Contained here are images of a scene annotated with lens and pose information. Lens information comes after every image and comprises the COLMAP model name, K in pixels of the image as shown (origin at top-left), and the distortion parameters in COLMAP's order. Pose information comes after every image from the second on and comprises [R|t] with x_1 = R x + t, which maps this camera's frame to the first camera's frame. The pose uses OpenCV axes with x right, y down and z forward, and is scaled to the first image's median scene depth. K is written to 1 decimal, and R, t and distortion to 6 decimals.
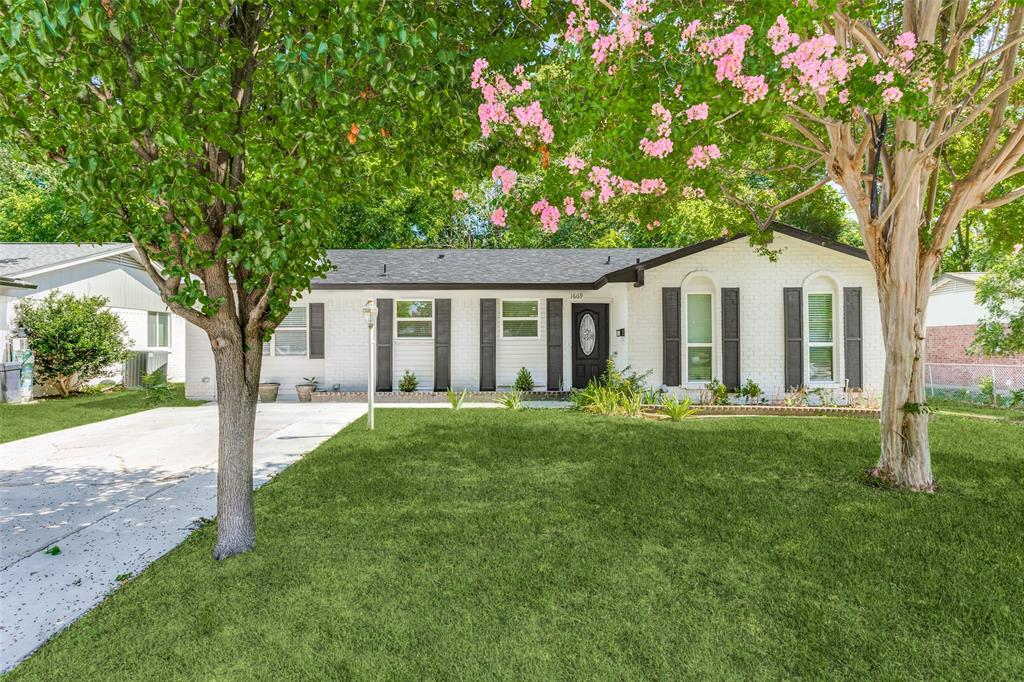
lens RADIAL K [[544.9, 0, 513.1], [0, 544.9, 322.6], [0, 0, 1]] dist [-0.018414, -0.000237]
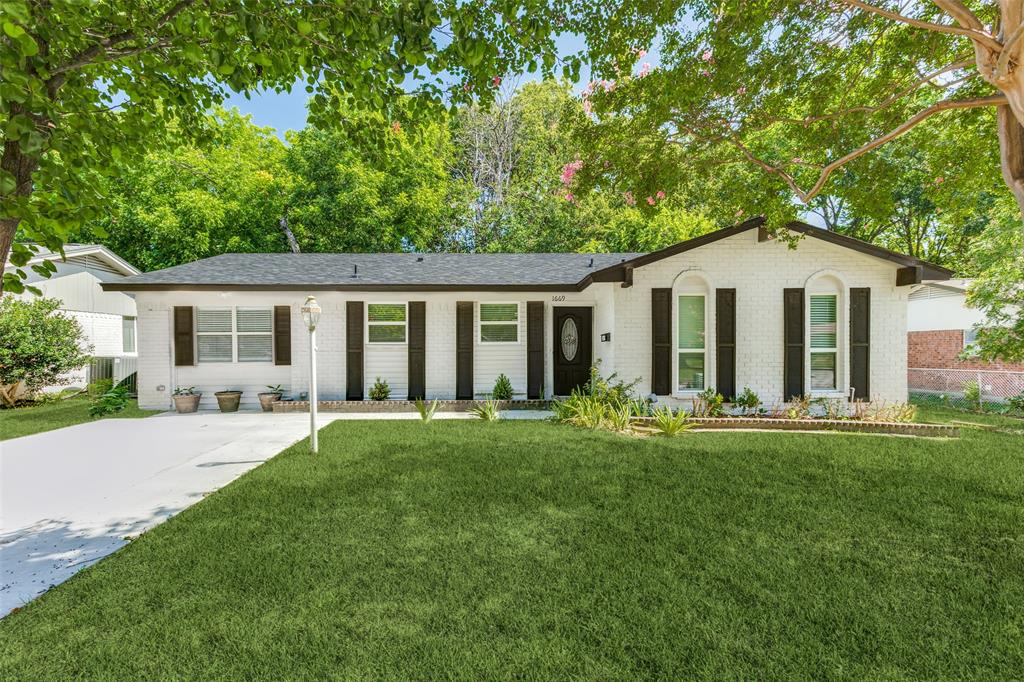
lens RADIAL K [[504.7, 0, 500.2], [0, 504.7, 341.0], [0, 0, 1]] dist [0.004663, -0.000692]
pose [[0.999997, 0.000055, 0.002468, 0.013442], [-0.000115, 0.999703, 0.024355, 0.003415], [-0.002466, -0.024355, 0.999700, 0.125438]]
